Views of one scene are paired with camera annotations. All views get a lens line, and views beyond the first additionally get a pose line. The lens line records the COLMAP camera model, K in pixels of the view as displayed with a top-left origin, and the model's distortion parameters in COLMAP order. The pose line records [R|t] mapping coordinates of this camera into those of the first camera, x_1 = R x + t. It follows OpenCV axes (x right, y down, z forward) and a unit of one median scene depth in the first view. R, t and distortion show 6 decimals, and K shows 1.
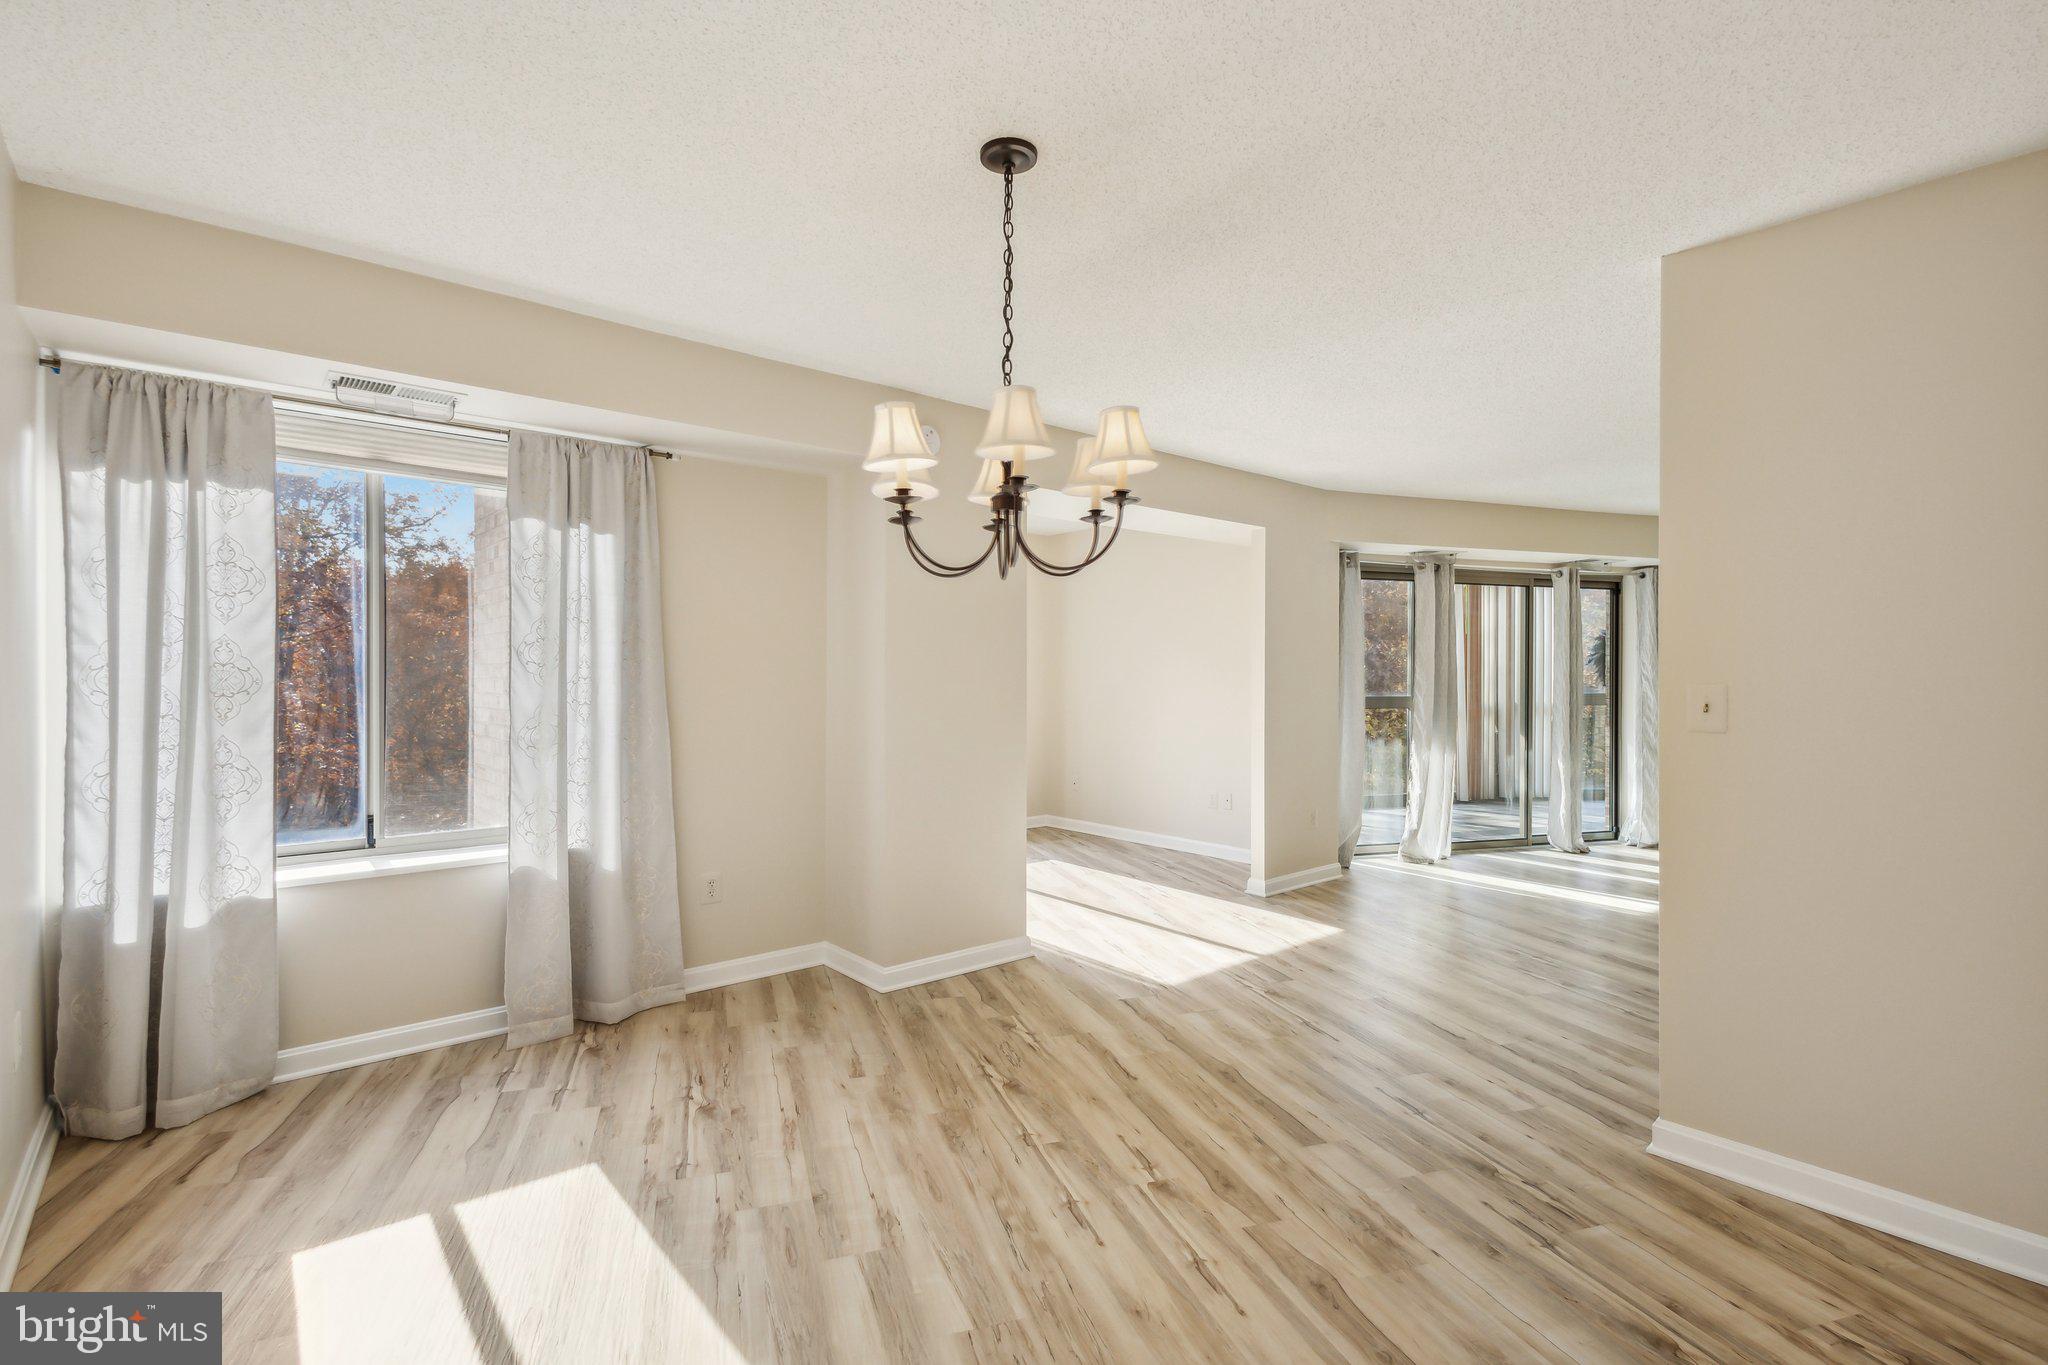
lens RADIAL K [[961.1, 0, 1027.3], [0, 961.1, 672.3], [0, 0, 1]] dist [0.023036, 0.000319]
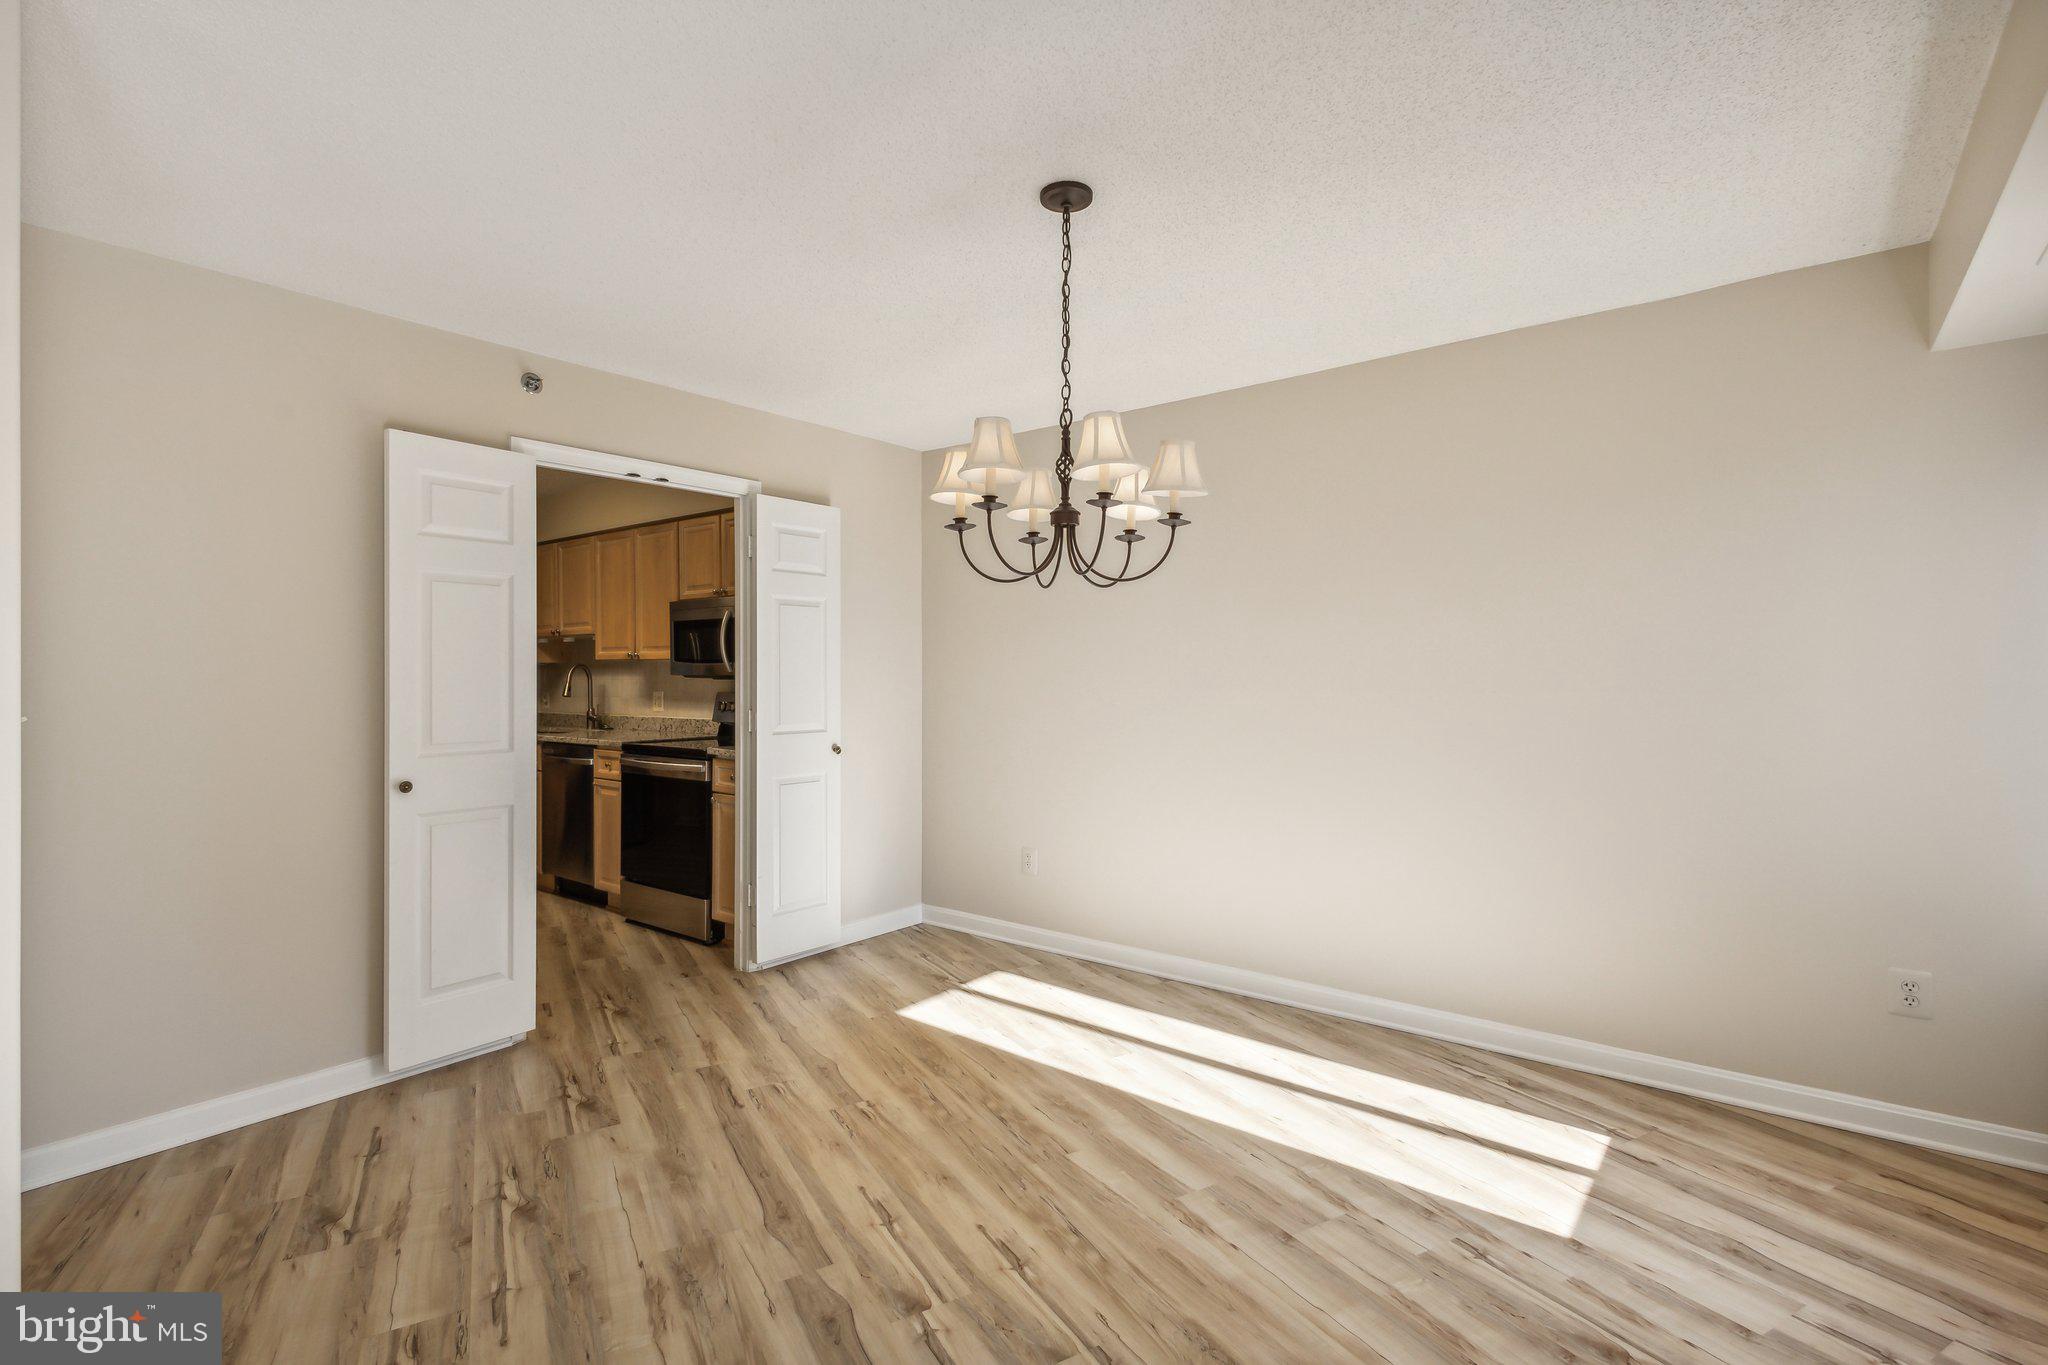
lens RADIAL K [[961.1, 0, 1025.1], [0, 961.1, 674.9], [0, 0, 1]] dist [0.023036, 0.000319]
pose [[-0.981503, -0.001423, -0.191440, 0.217893], [-0.001314, 0.999999, -0.000697, 0.003650], [0.191441, -0.000432, -0.981504, 1.939316]]
